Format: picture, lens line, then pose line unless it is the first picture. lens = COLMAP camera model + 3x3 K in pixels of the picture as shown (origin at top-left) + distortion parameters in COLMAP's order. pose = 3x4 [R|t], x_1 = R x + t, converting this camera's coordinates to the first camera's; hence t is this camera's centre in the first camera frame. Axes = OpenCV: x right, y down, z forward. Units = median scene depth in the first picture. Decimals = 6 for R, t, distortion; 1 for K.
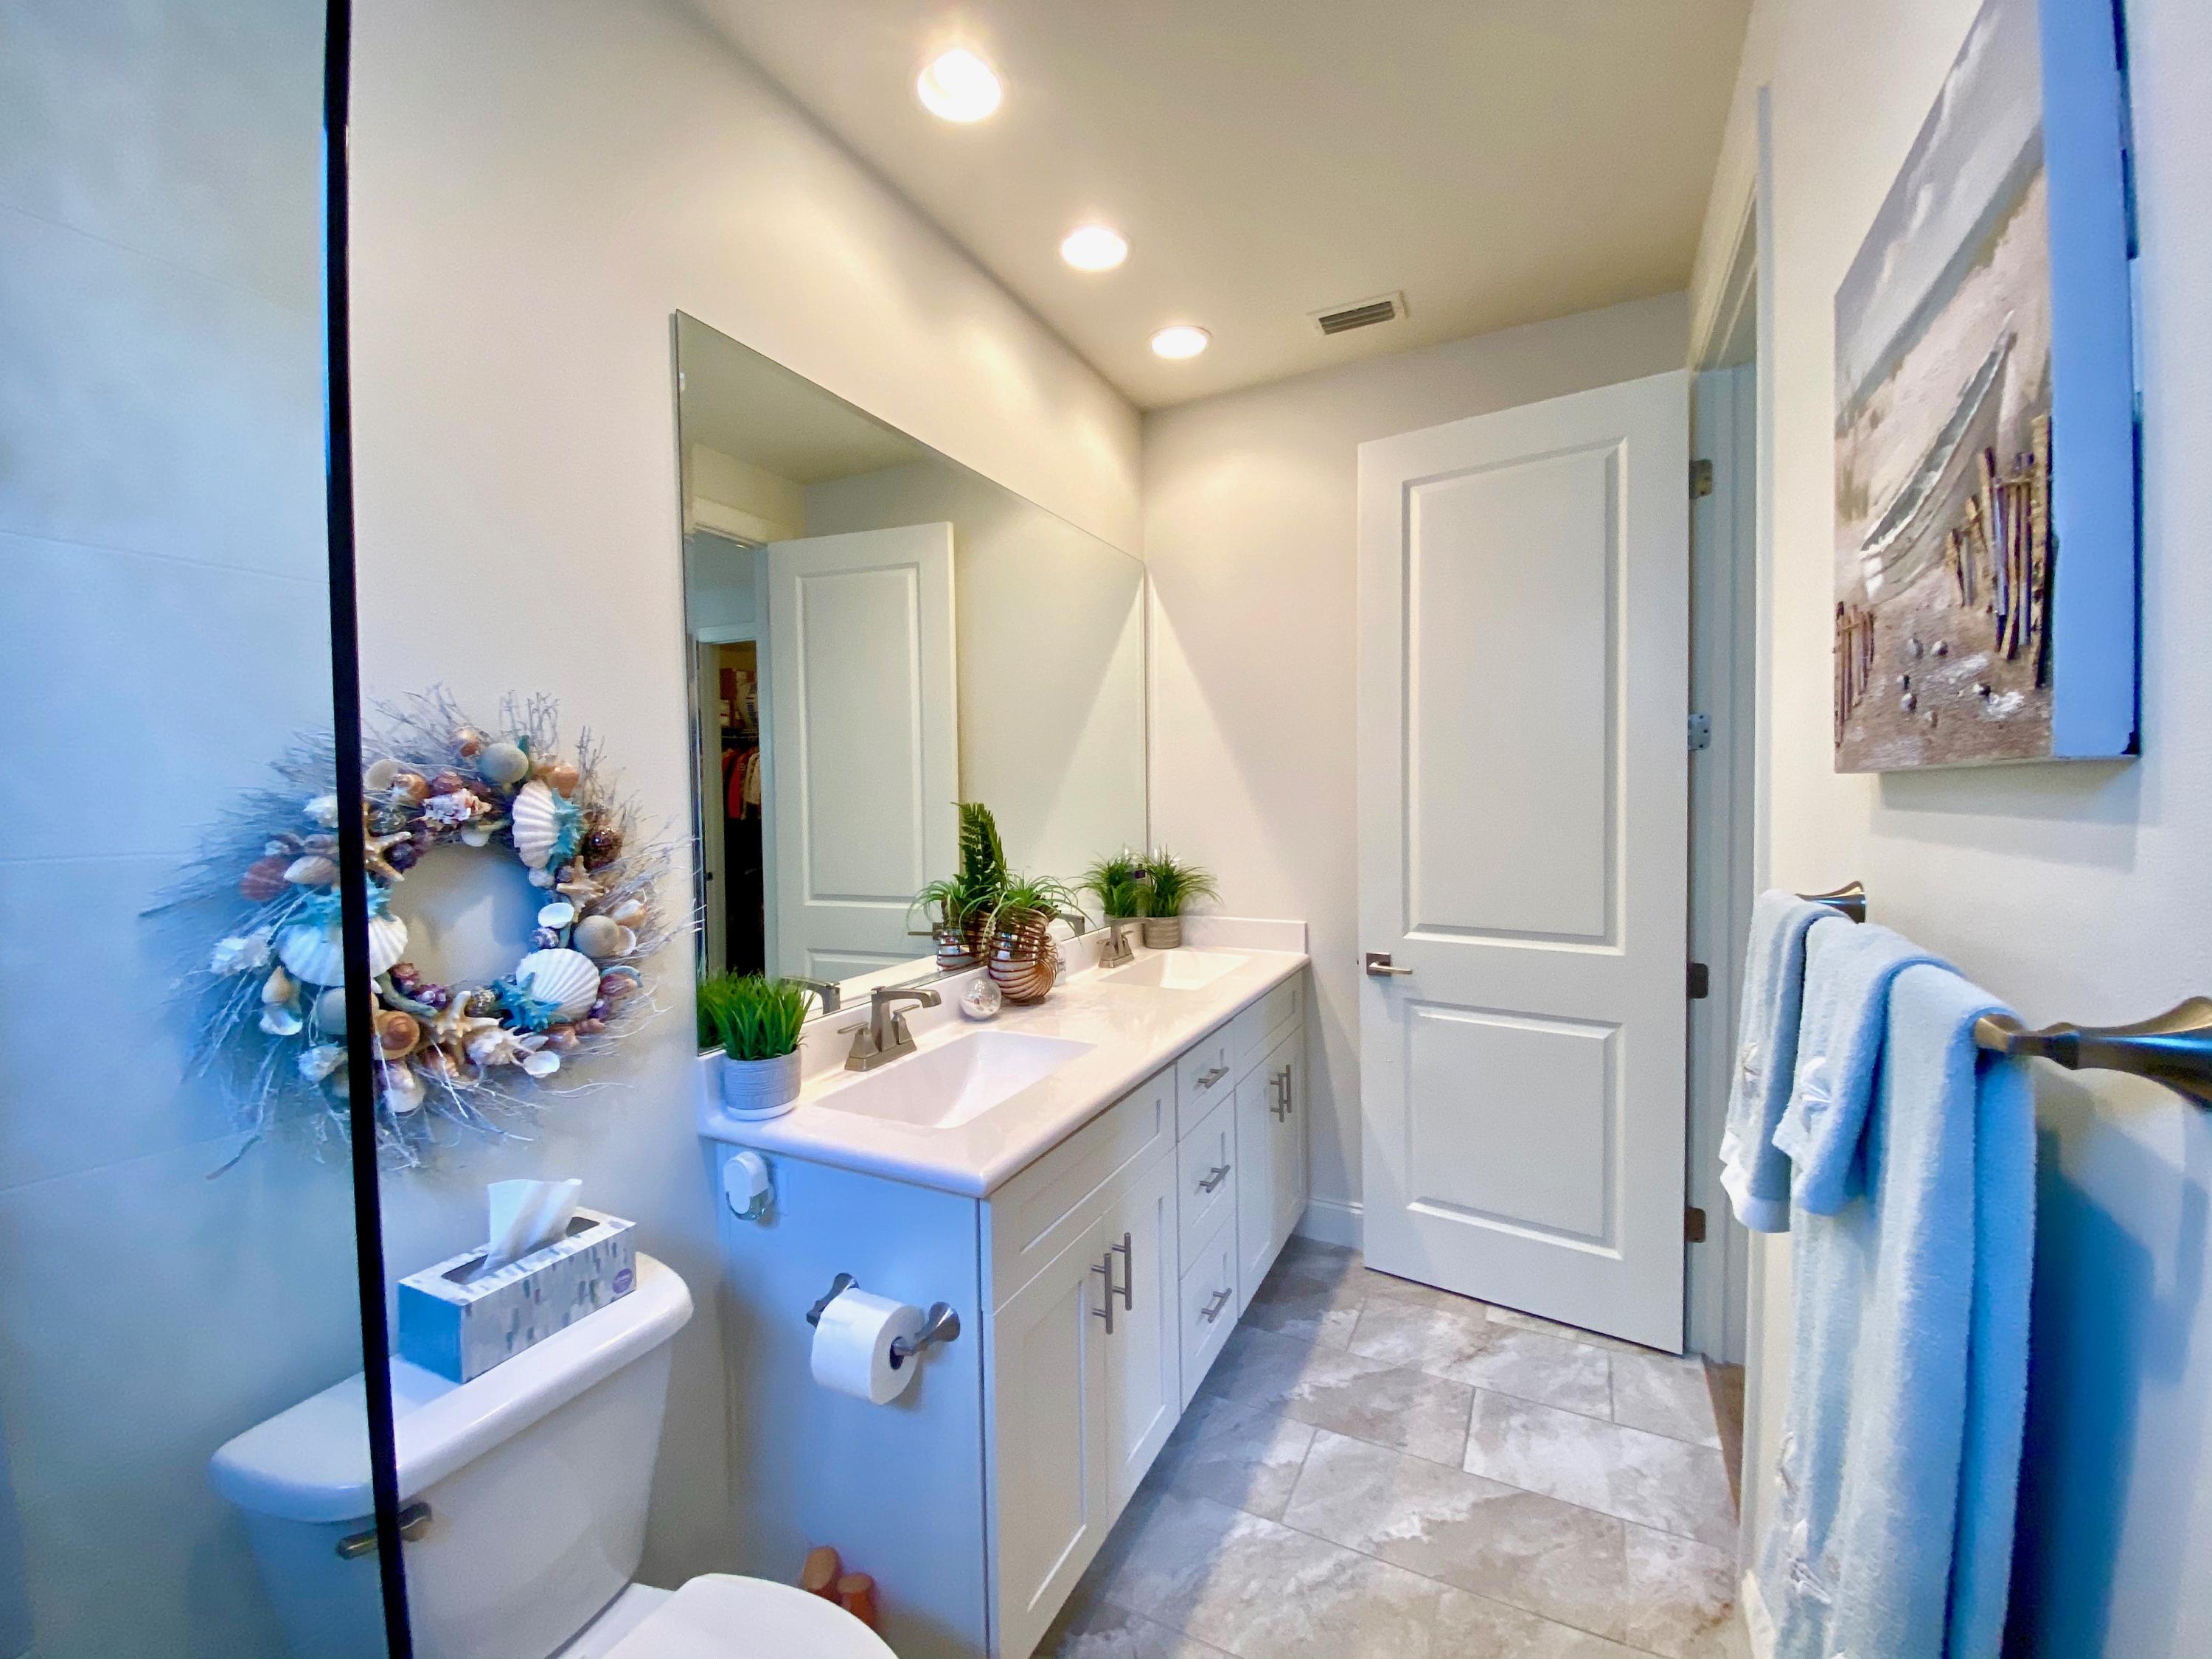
lens RADIAL K [[884.9, 0, 1151.9], [0, 884.9, 822.2], [0, 0, 1]] dist [-0.000716, -0.000293]
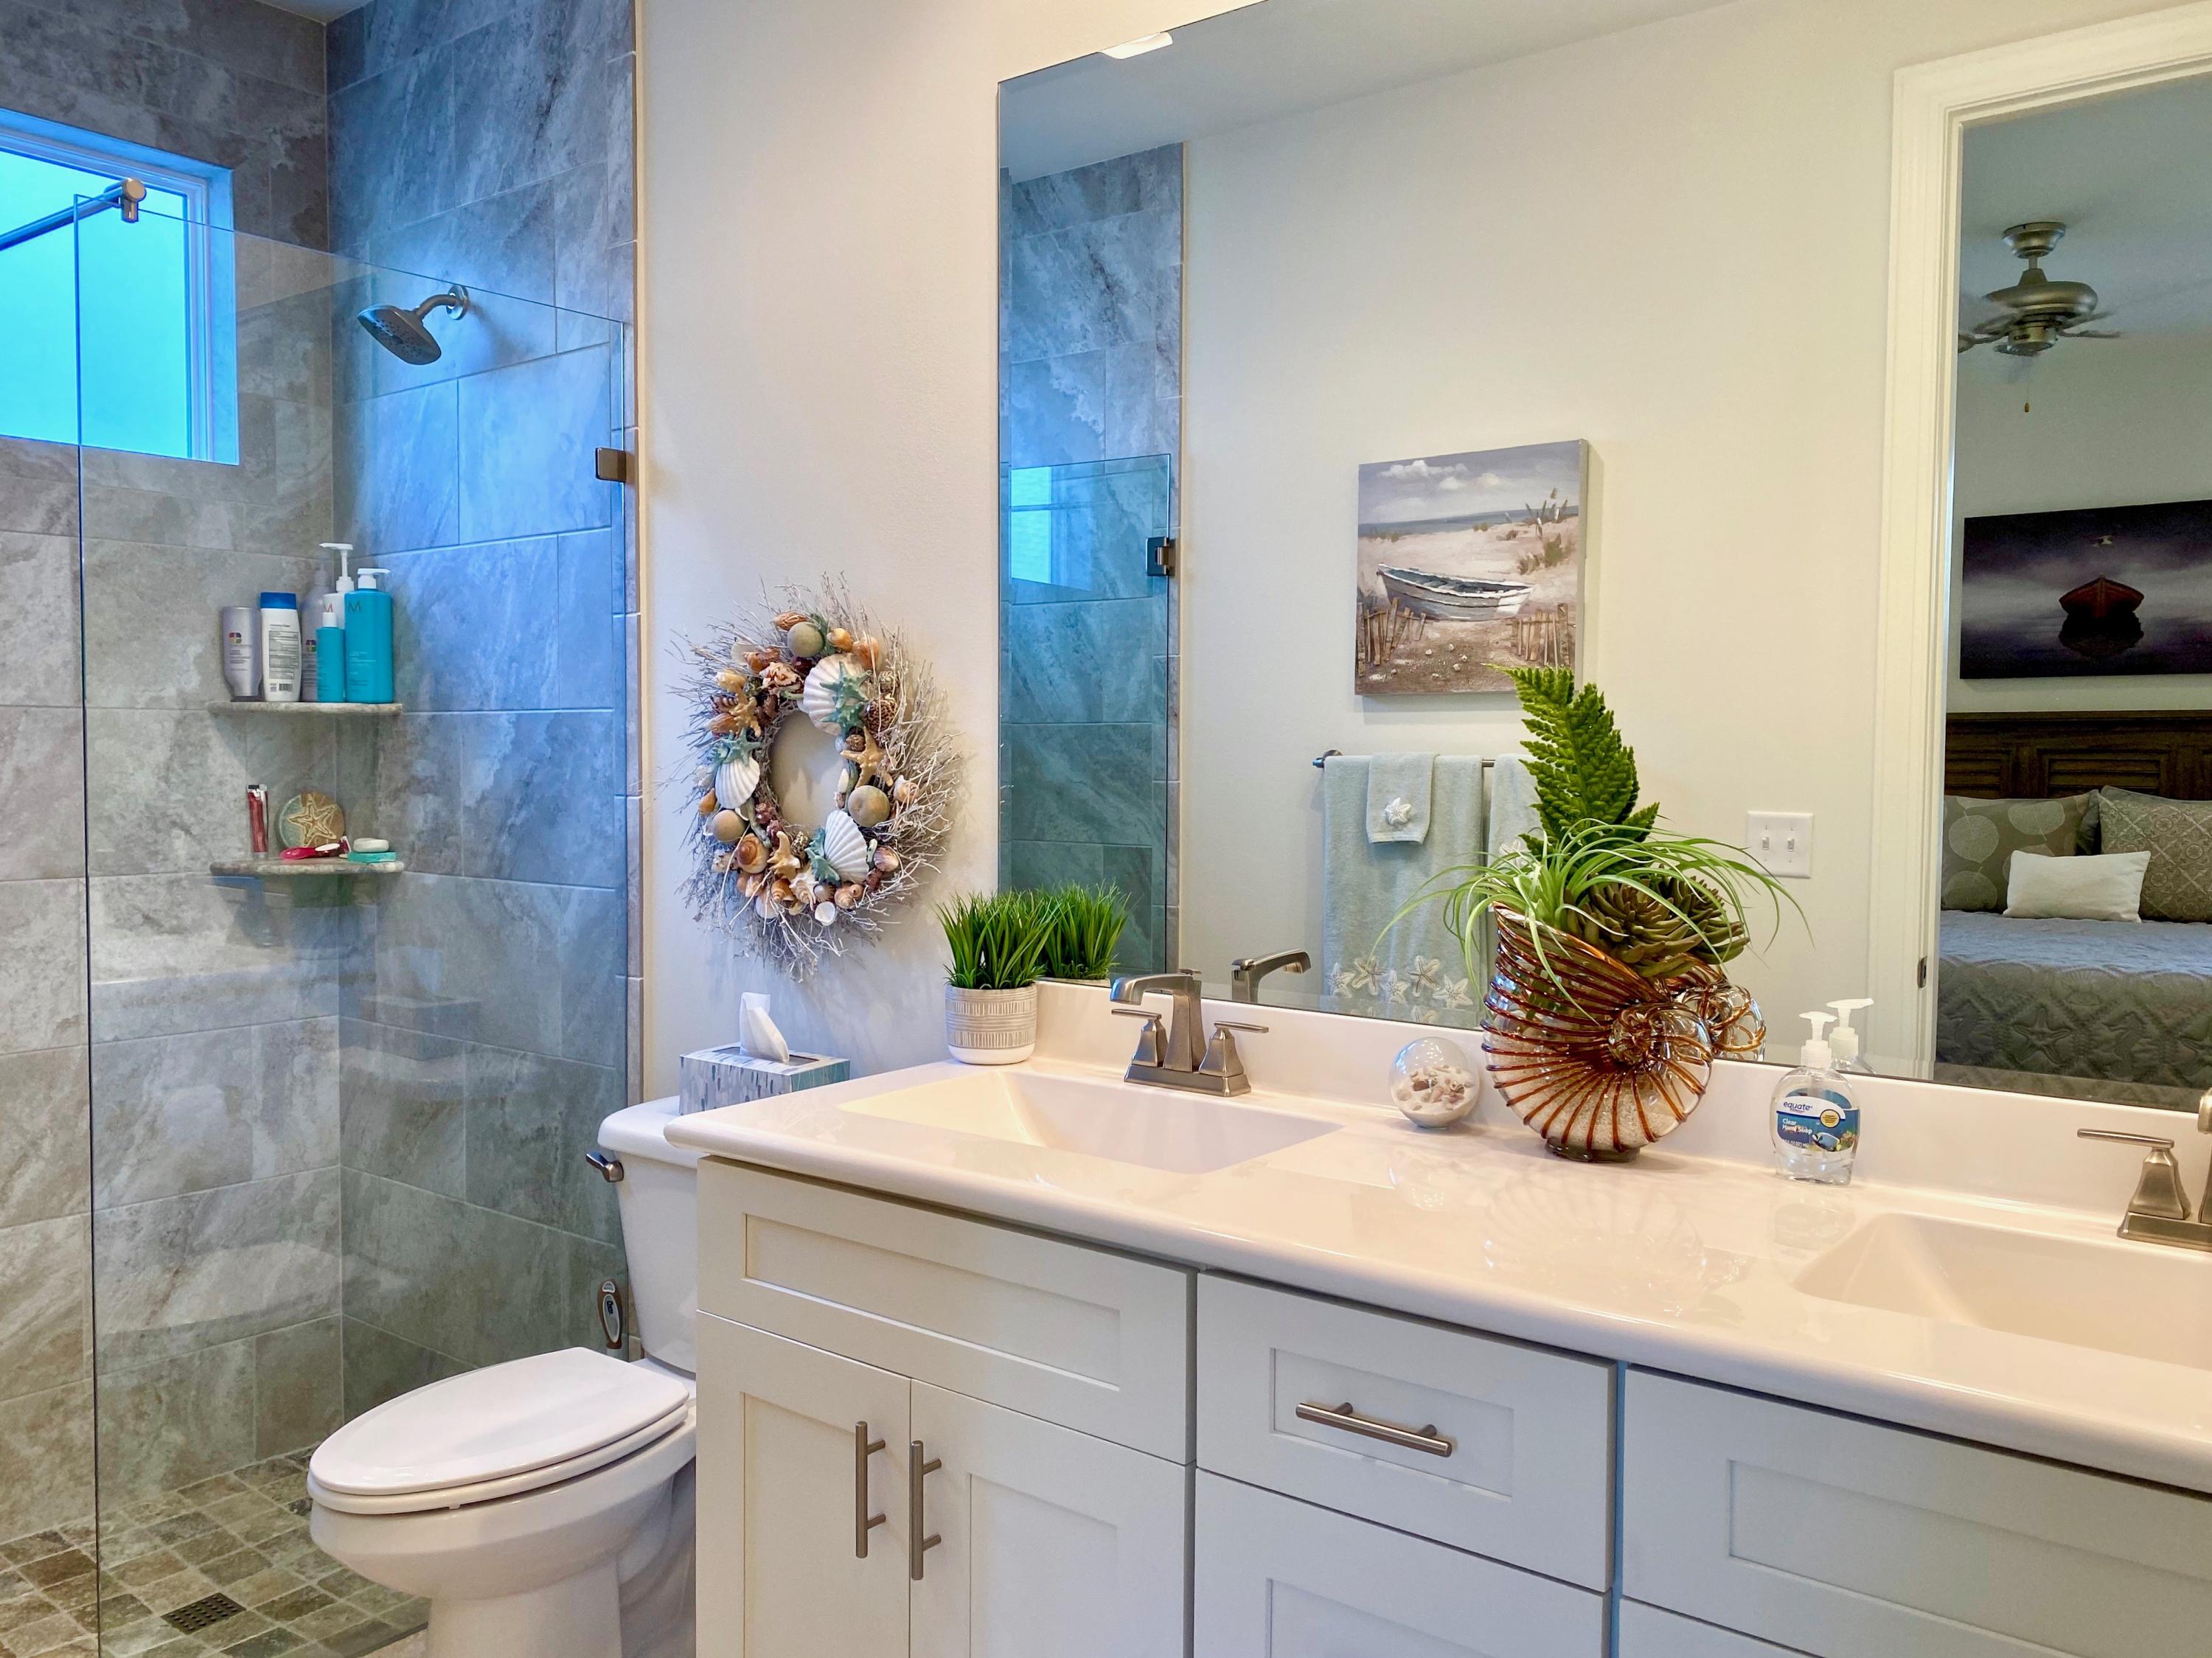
lens RADIAL K [[1678.6, 0, 1113.4], [0, 1678.6, 819.4], [0, 0, 1]] dist [0.056284, -0.098194]
pose [[-0.201317, 0.049192, -0.978290, 1.055166], [-0.038316, 0.997578, 0.058046, 0.019604], [0.978777, 0.049170, -0.198944, 1.472422]]
